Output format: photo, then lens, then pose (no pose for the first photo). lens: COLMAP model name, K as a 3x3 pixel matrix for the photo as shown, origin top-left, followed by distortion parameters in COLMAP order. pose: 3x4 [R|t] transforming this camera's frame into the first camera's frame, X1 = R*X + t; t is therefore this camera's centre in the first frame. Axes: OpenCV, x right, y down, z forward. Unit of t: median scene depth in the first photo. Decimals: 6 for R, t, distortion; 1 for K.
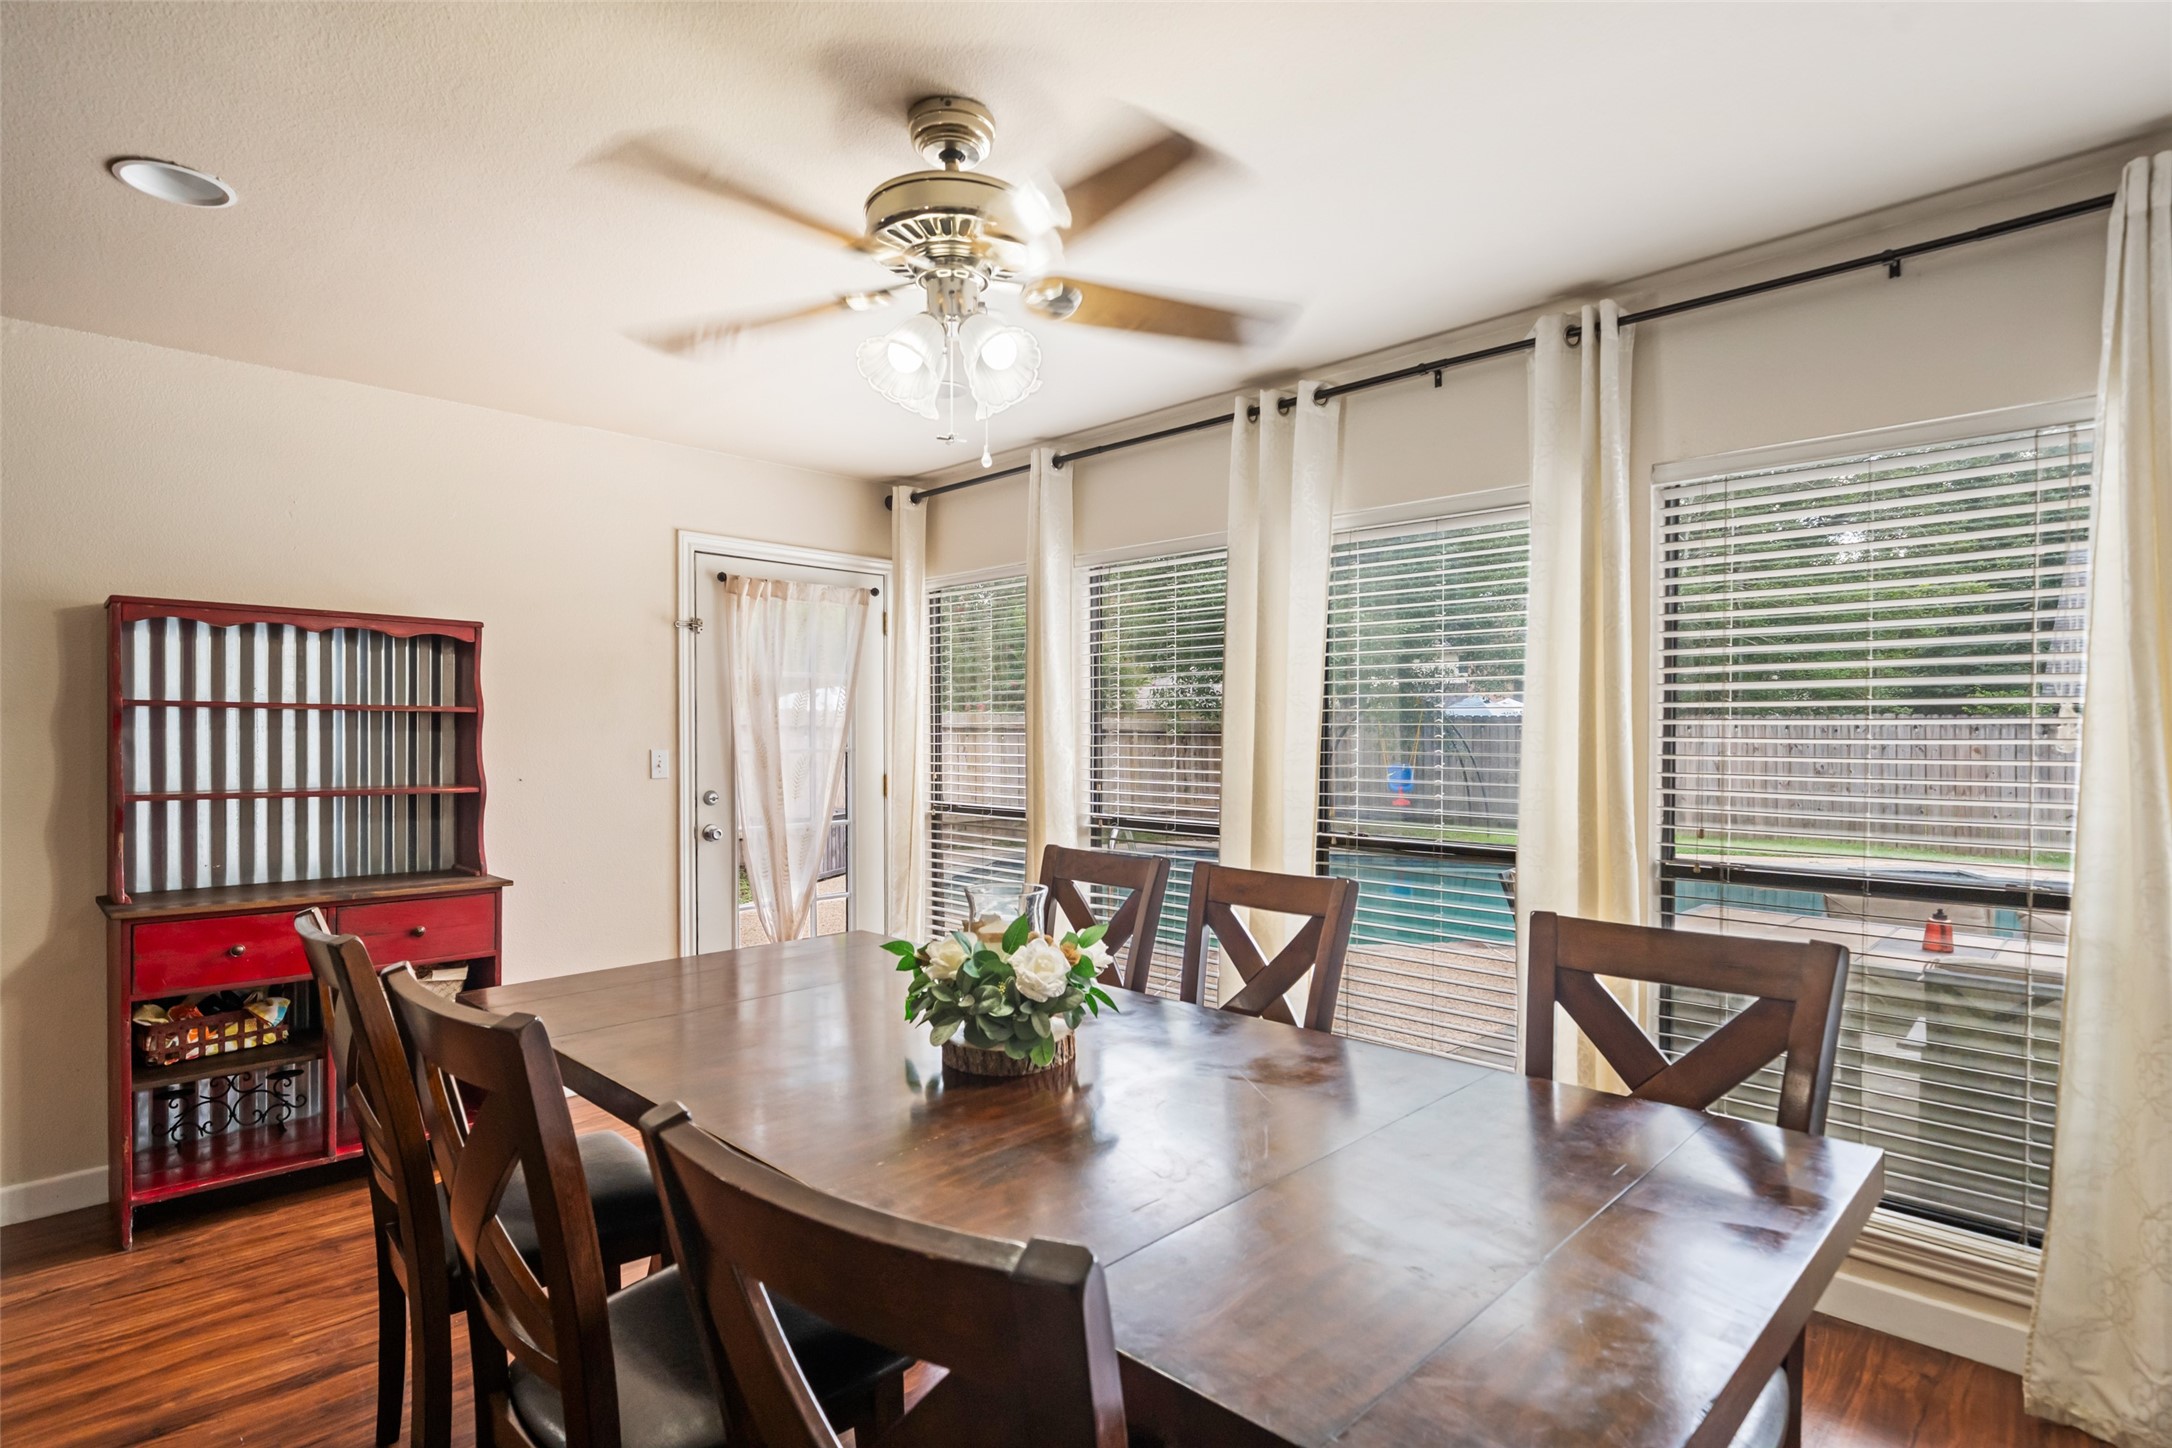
lens RADIAL K [[1082.4, 0, 1076.7], [0, 1082.4, 746.1], [0, 0, 1]] dist [0.005218, 0.000389]
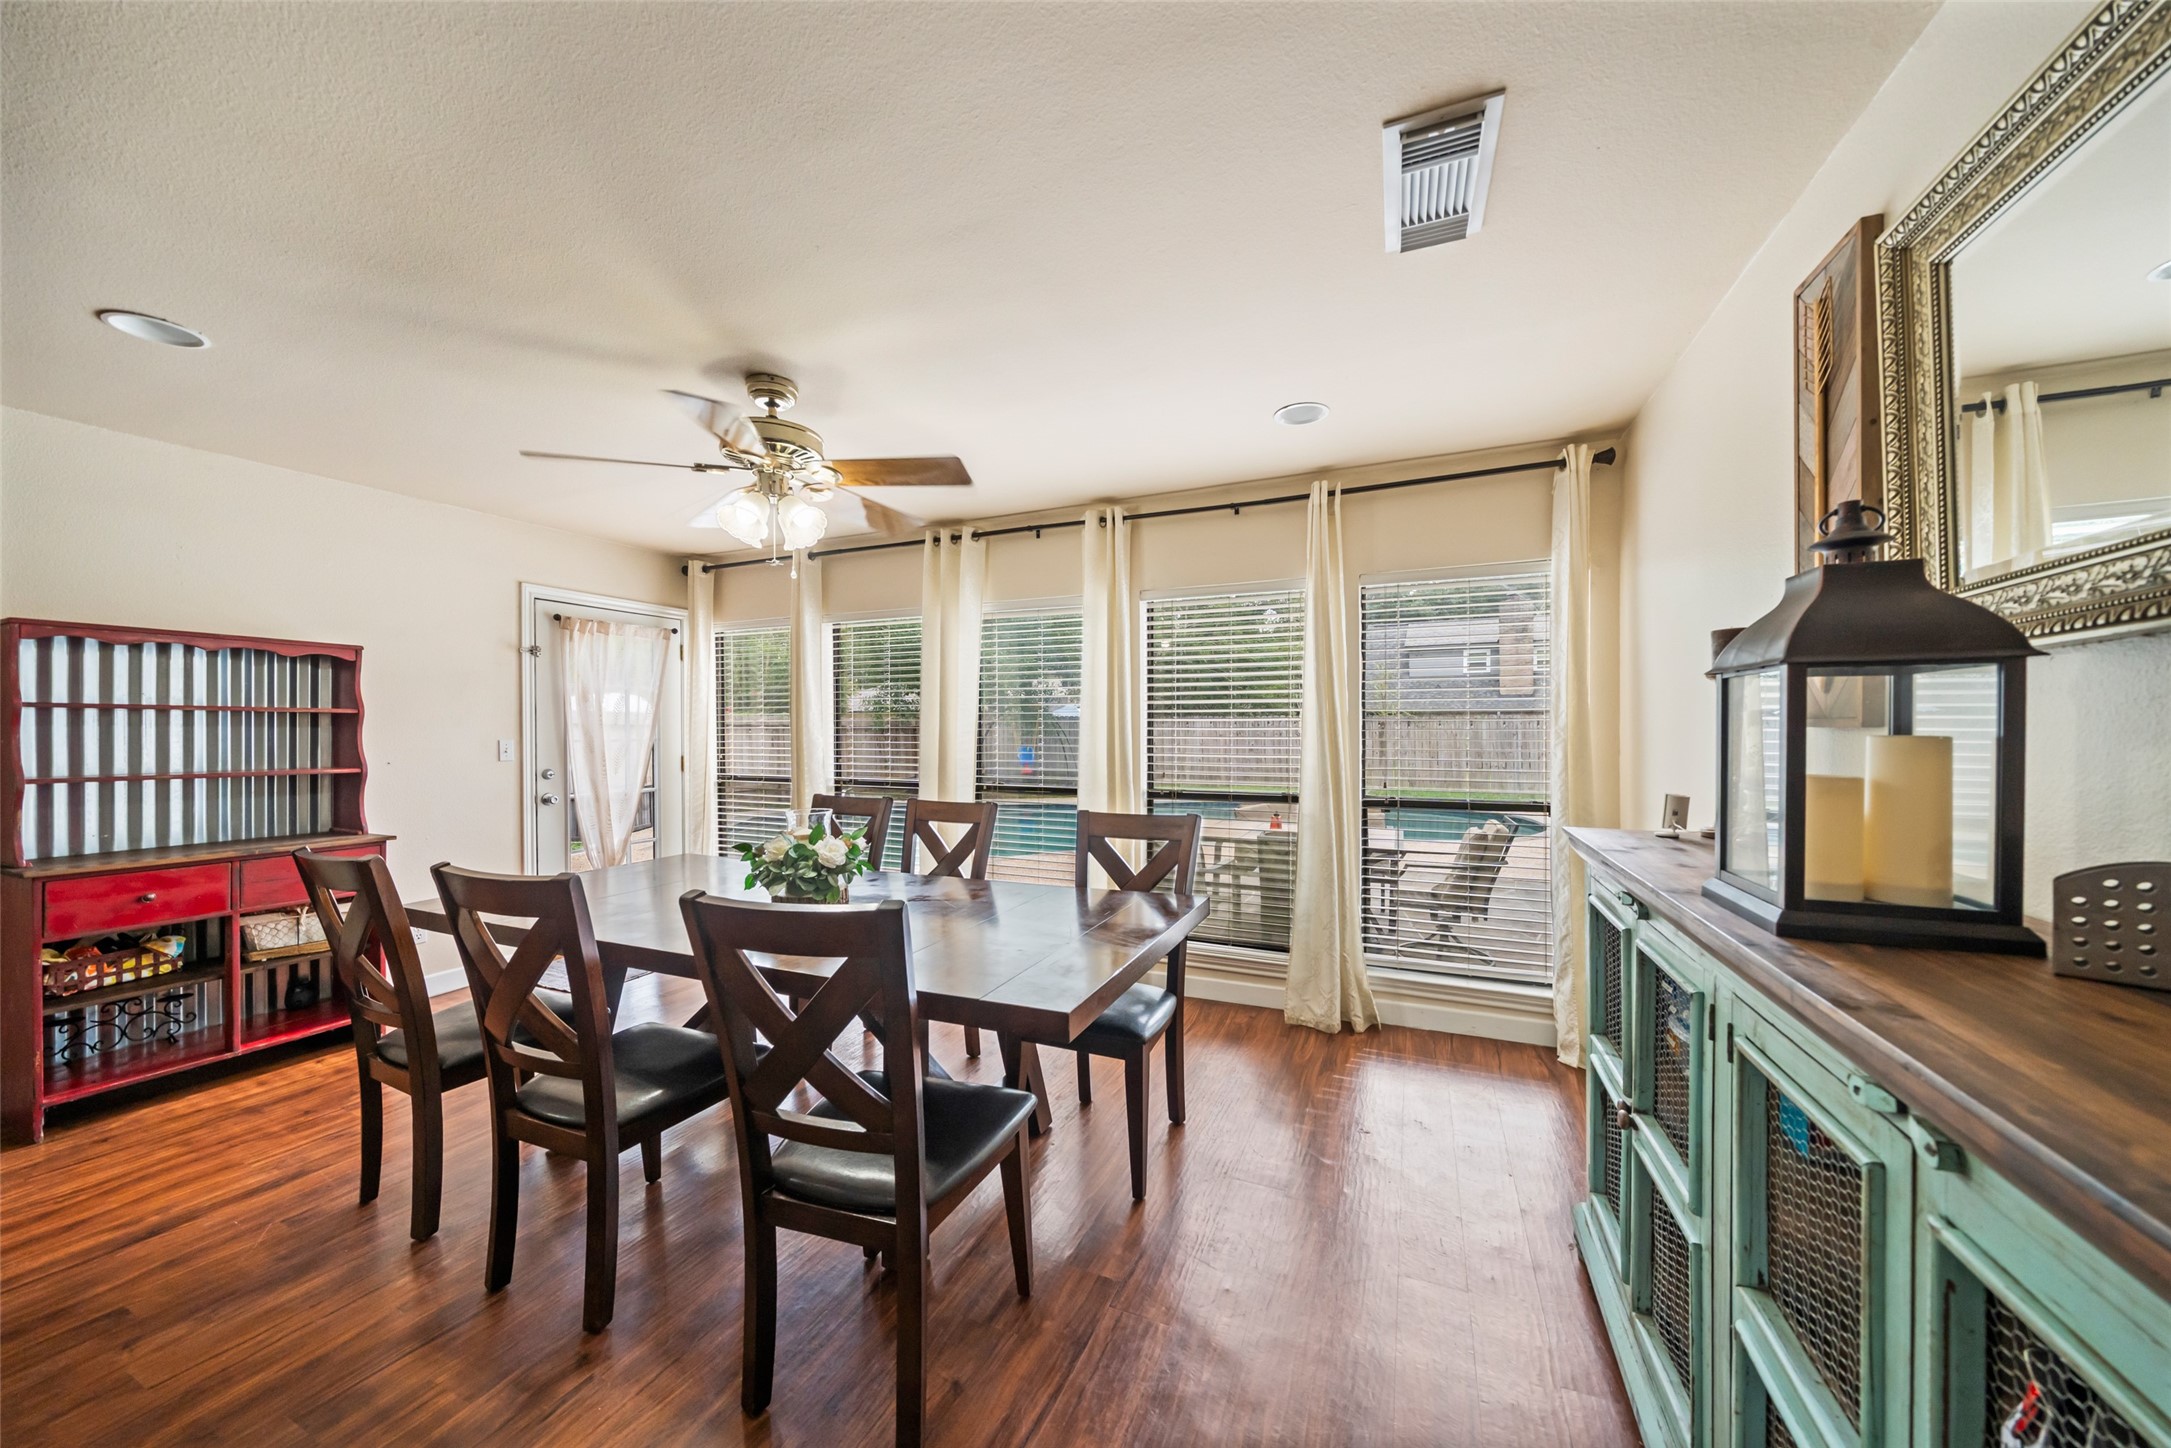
lens RADIAL K [[720.3, 0, 1090.8], [0, 720.3, 727.7], [0, 0, 1]] dist [-0.007367, -0.000058]
pose [[0.928384, -0.004379, 0.371596, -0.043940], [0.008717, 0.999912, -0.009994, 0.004362], [-0.371519, 0.012518, 0.928341, -0.182774]]
